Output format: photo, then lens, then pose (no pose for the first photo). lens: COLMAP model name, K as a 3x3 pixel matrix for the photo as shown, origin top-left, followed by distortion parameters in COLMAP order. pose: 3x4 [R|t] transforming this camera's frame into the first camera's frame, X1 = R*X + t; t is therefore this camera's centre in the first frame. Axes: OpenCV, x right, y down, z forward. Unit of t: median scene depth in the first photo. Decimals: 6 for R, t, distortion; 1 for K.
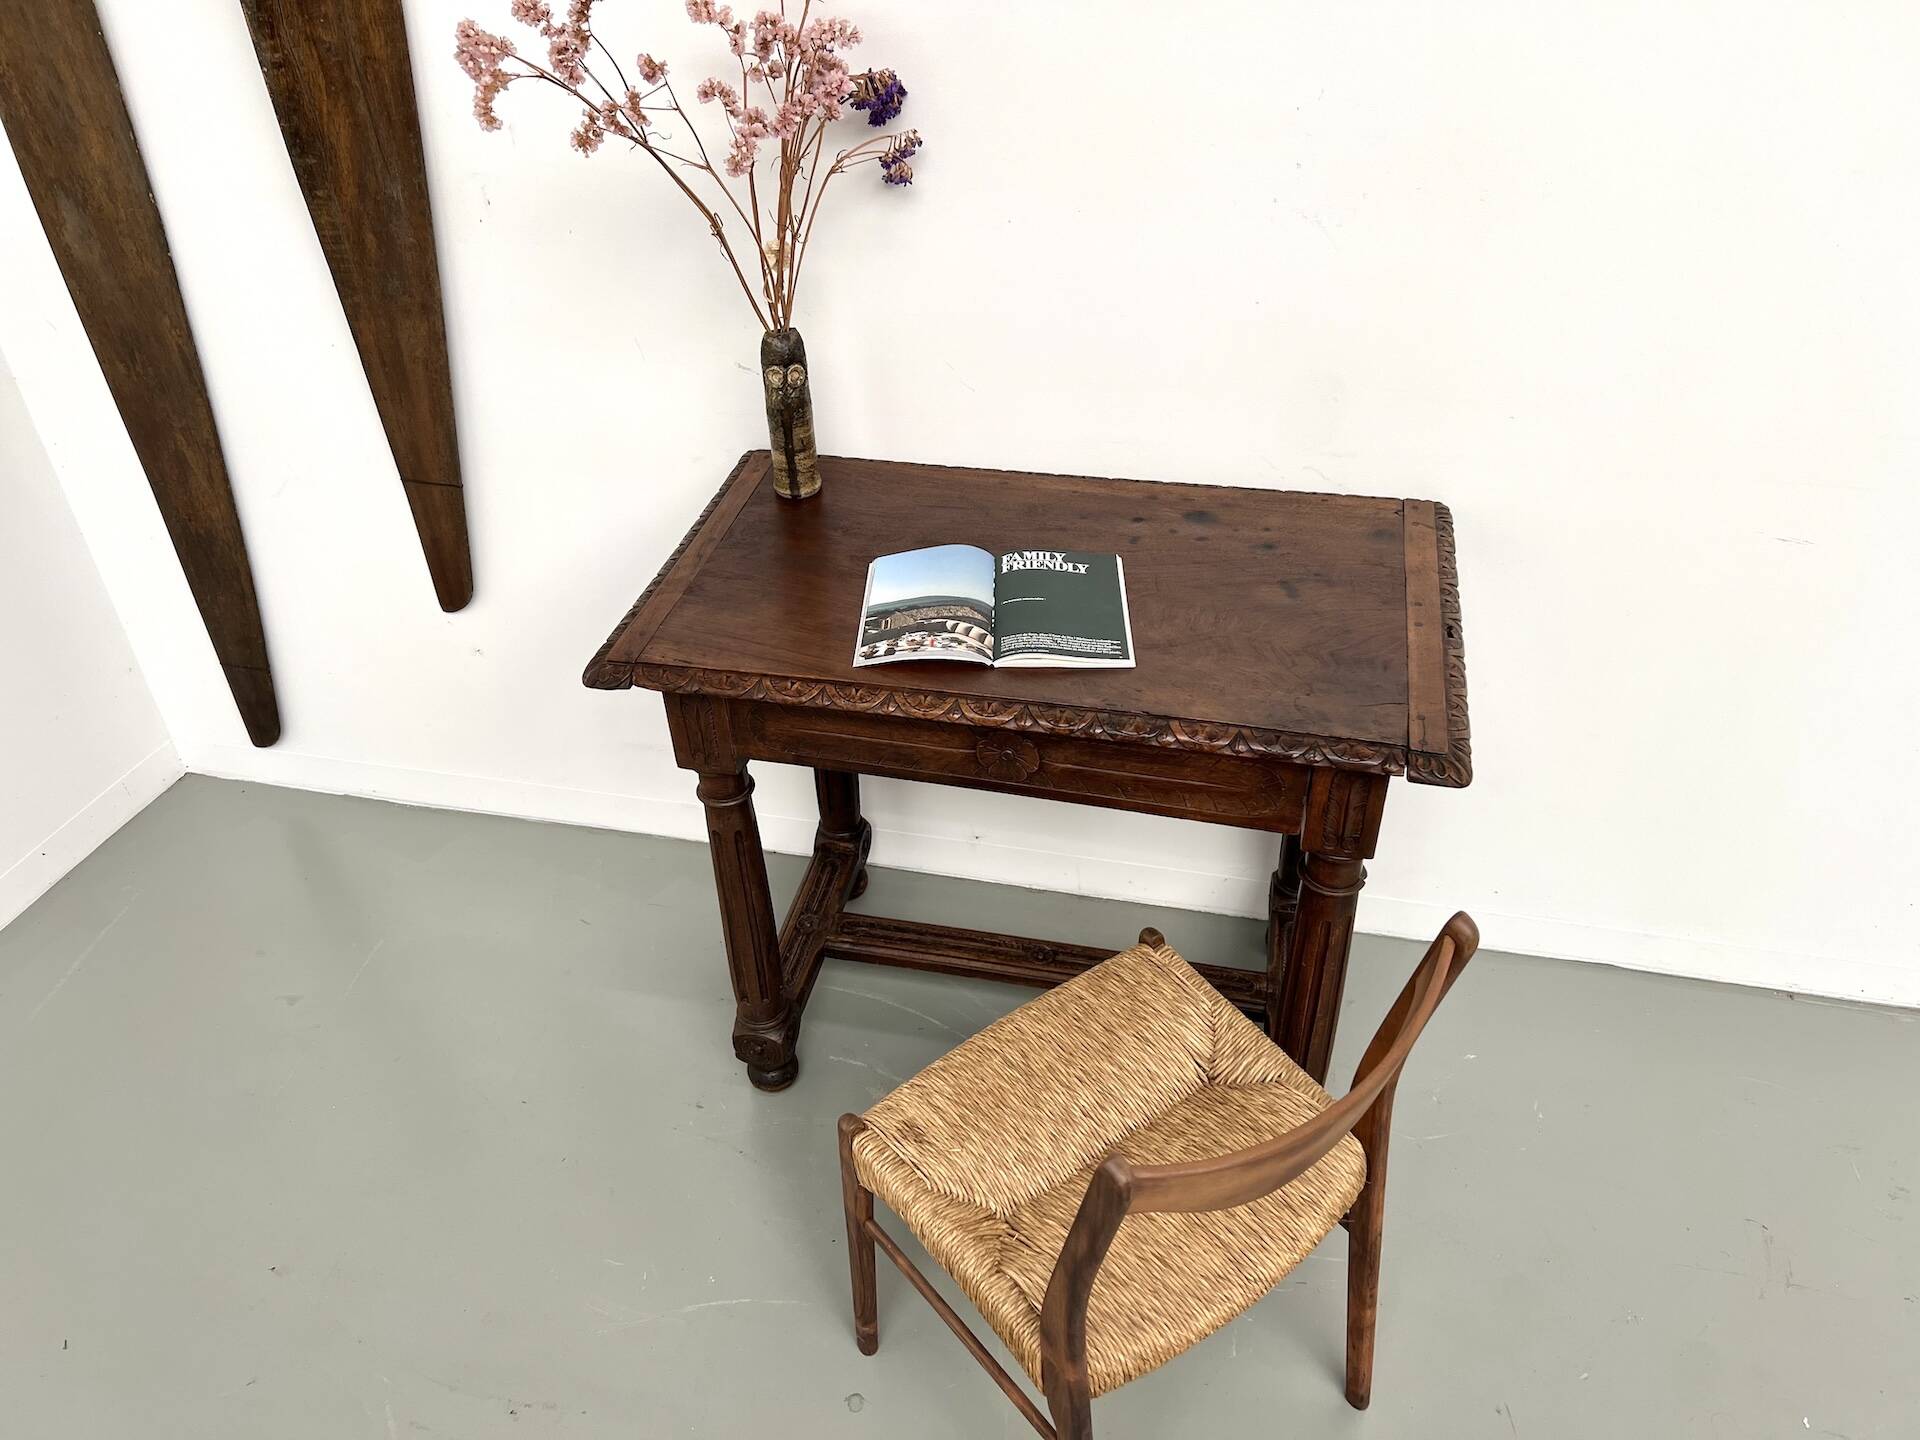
lens RADIAL K [[1431.7, 0, 960.0], [0, 1431.7, 720.0], [0, 0, 1]] dist [0.024642, -0.021445]
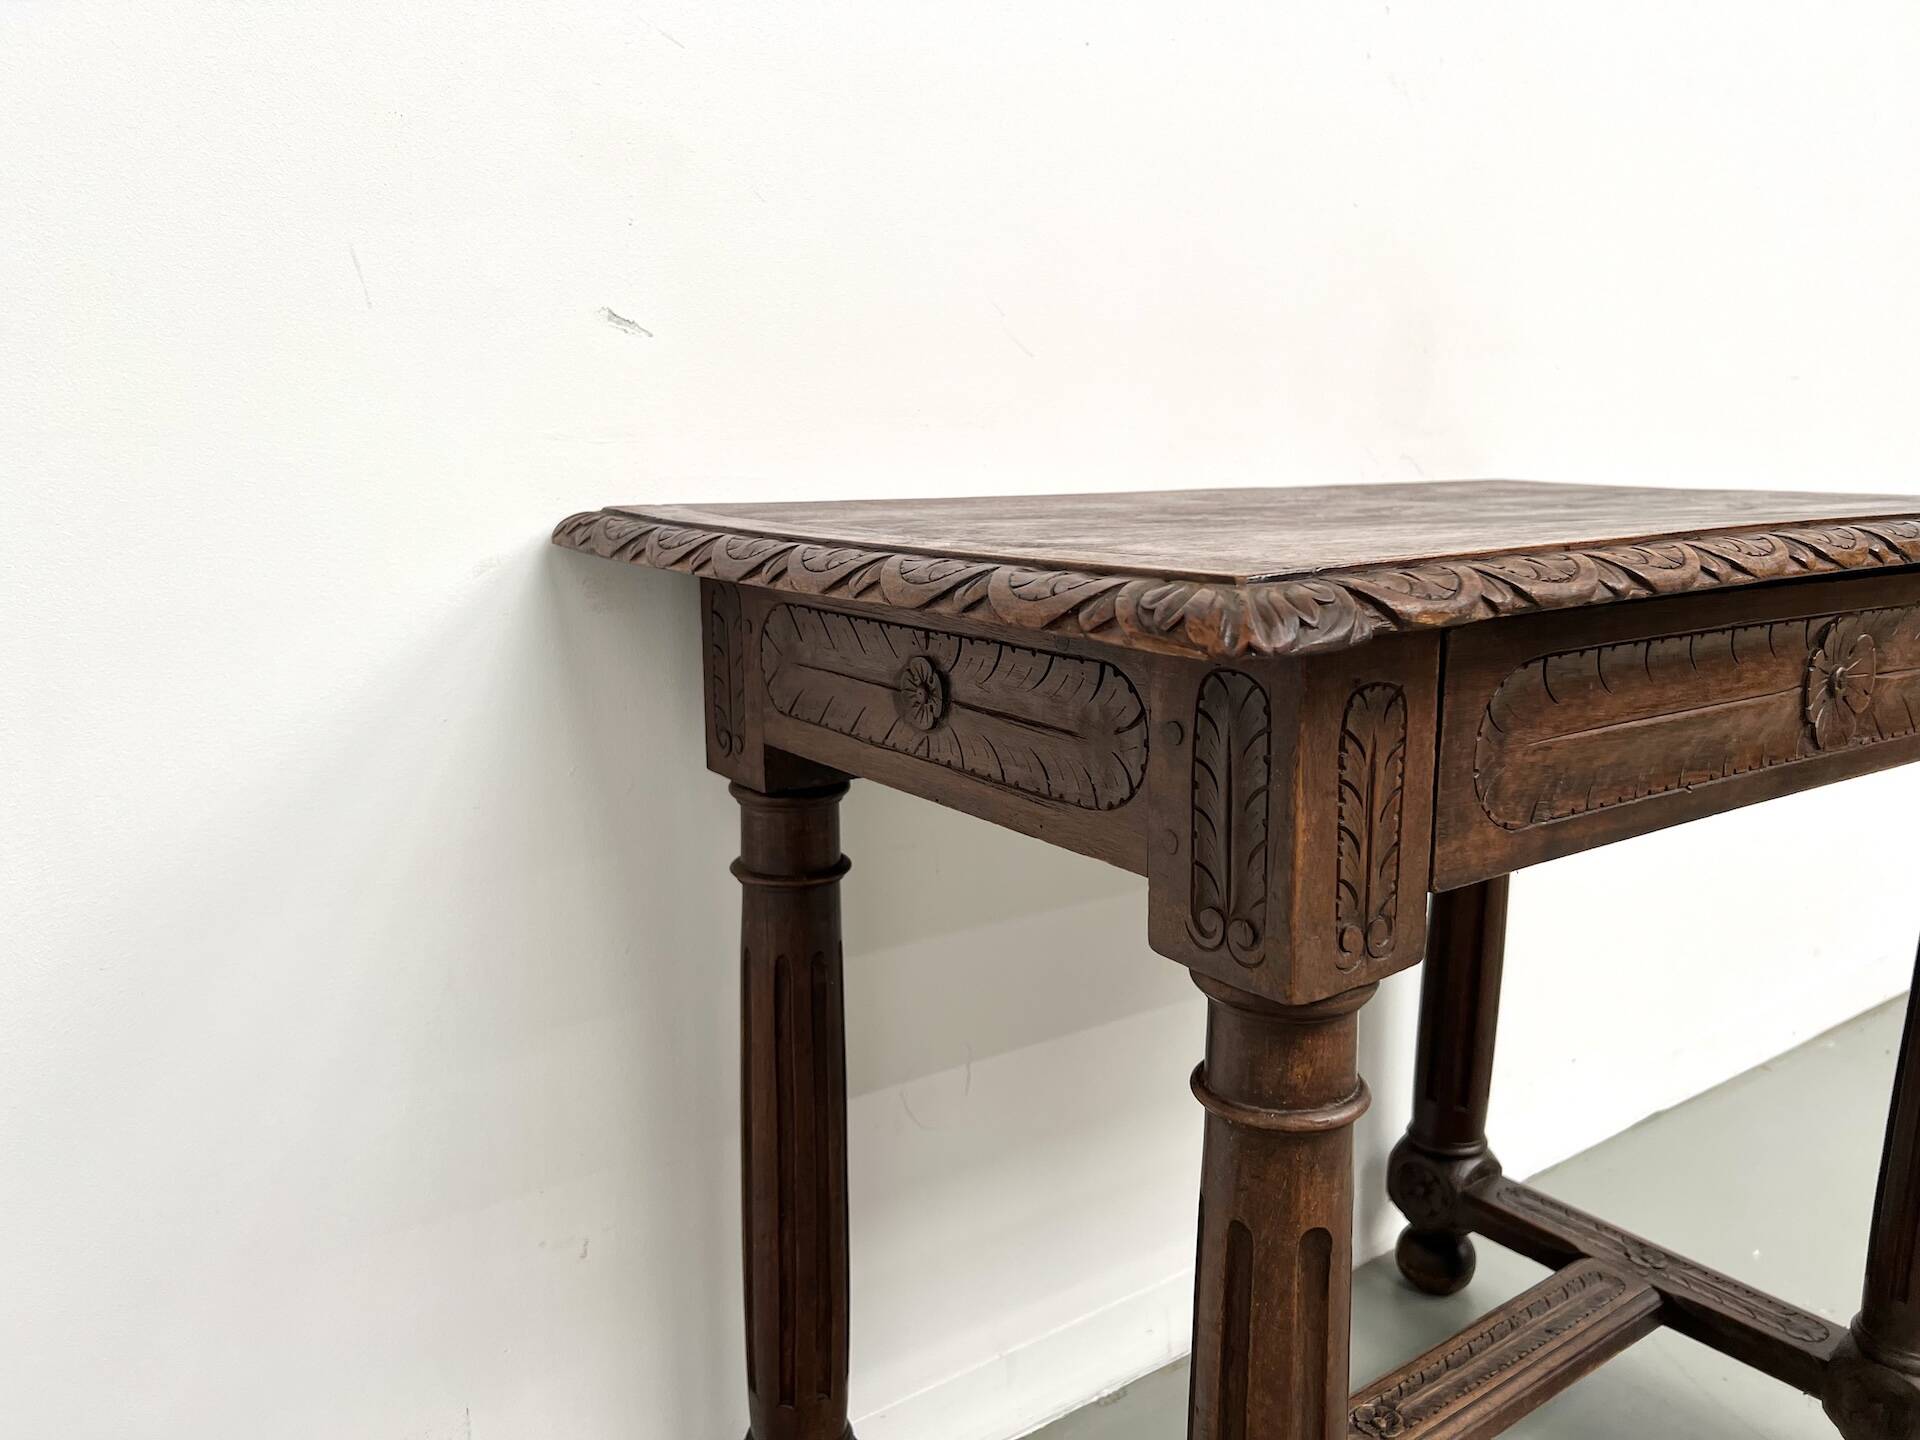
lens RADIAL K [[1440.1, 0, 965.3], [0, 1440.1, 695.1], [0, 0, 1]] dist [0.026330, -0.043086]
pose [[0.654221, -0.102246, 0.749360, -0.447780], [0.440279, 0.857107, -0.267434, 0.026352], [-0.614938, 0.504889, 0.605755, 0.790124]]
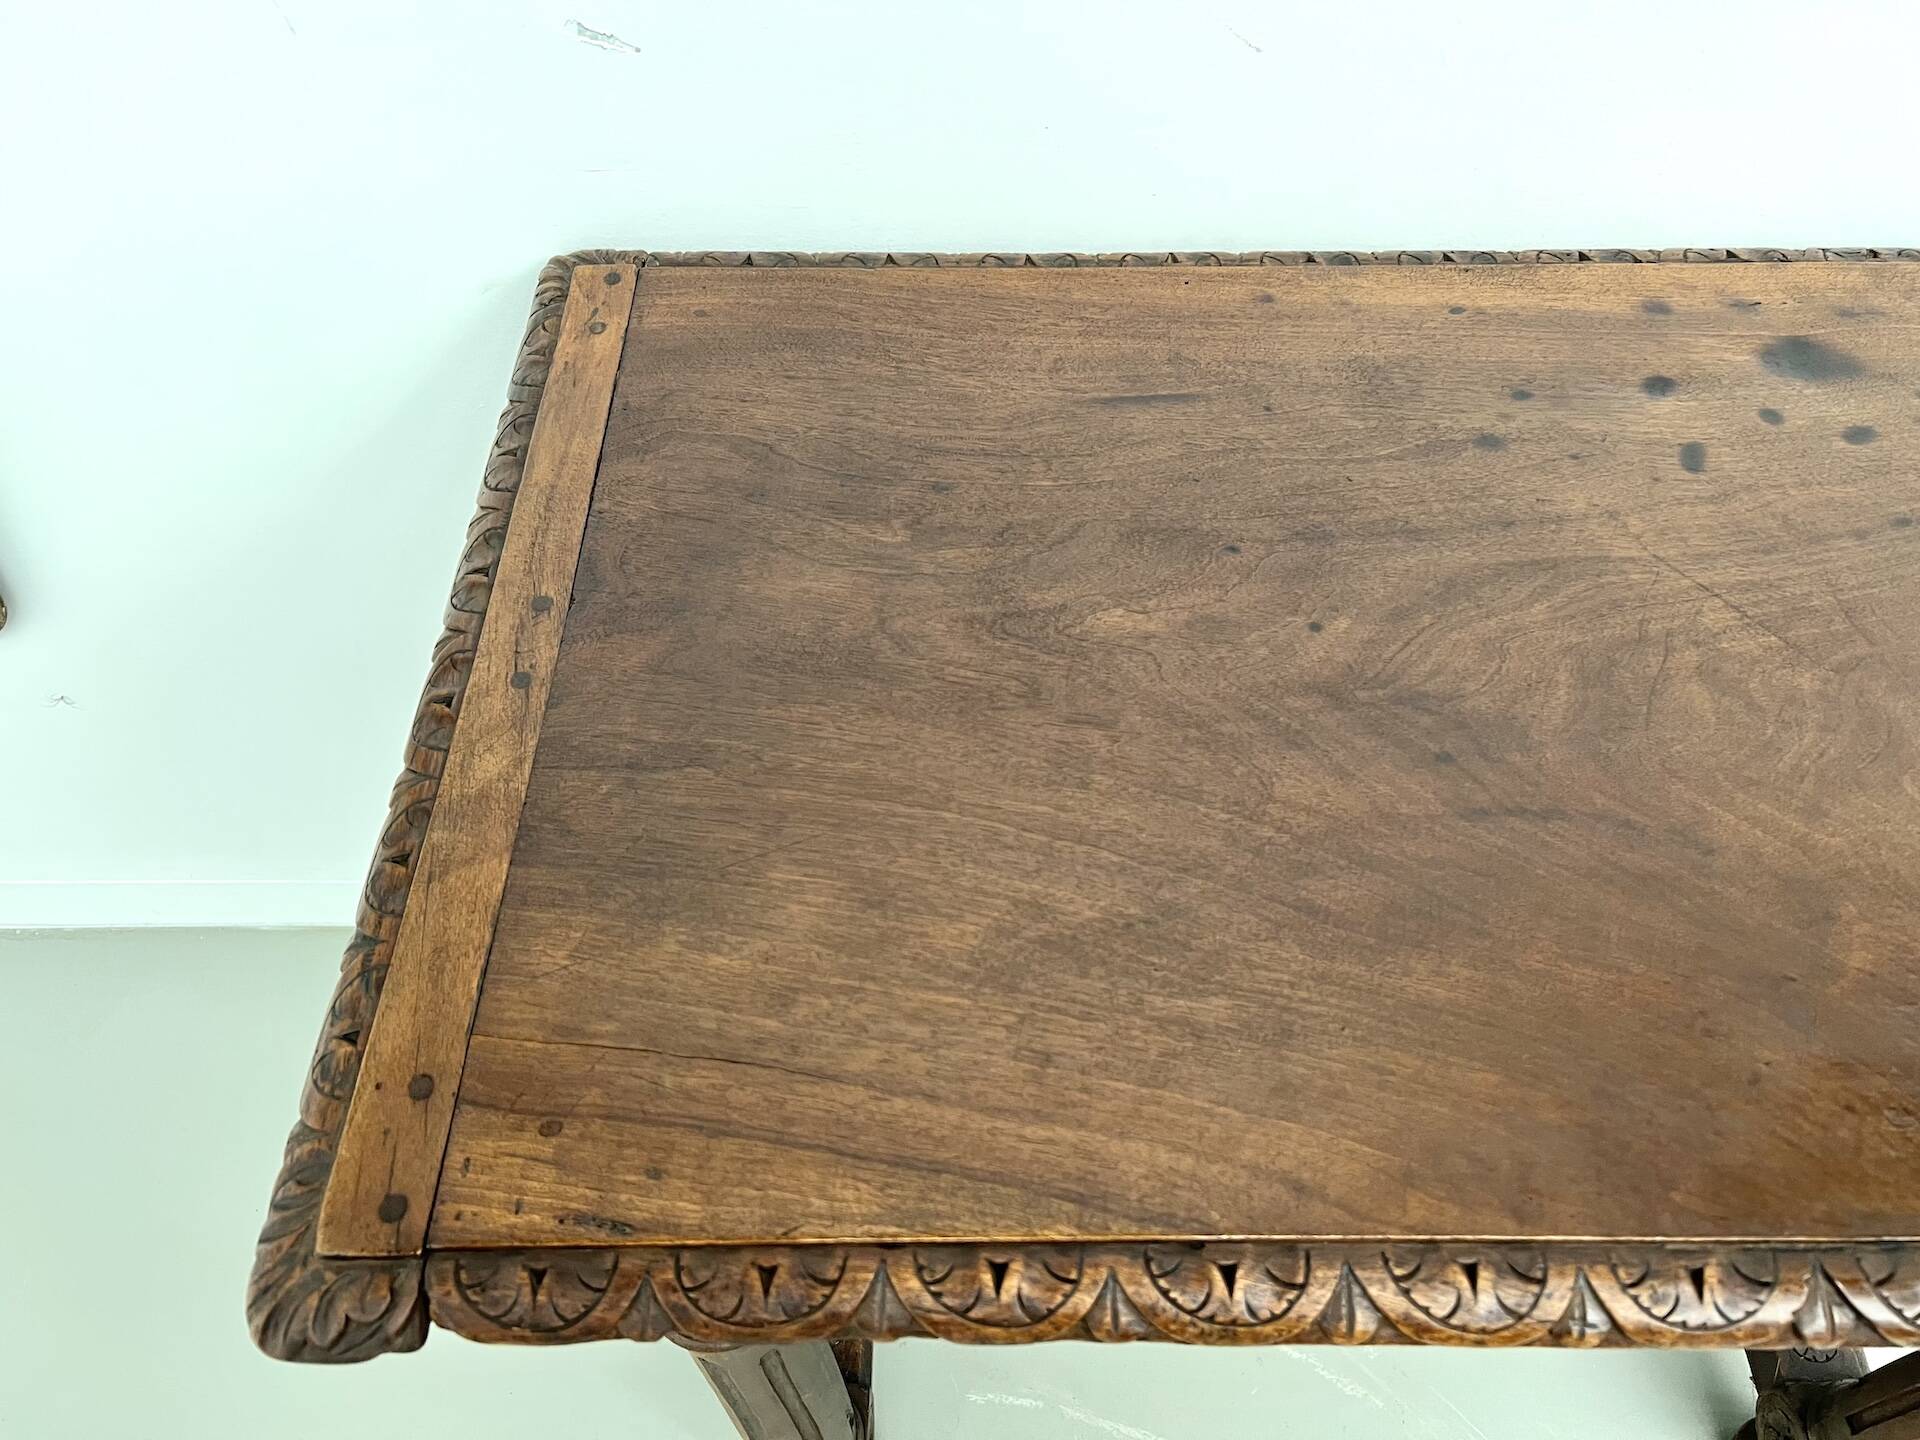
lens RADIAL K [[1440.1, 0, 965.3], [0, 1440.1, 695.1], [0, 0, 1]] dist [0.026330, -0.043086]
pose [[0.976751, -0.160356, 0.142276, -0.128800], [0.114758, 0.951694, 0.284795, -0.196182], [-0.181072, -0.261847, 0.947971, 0.659268]]
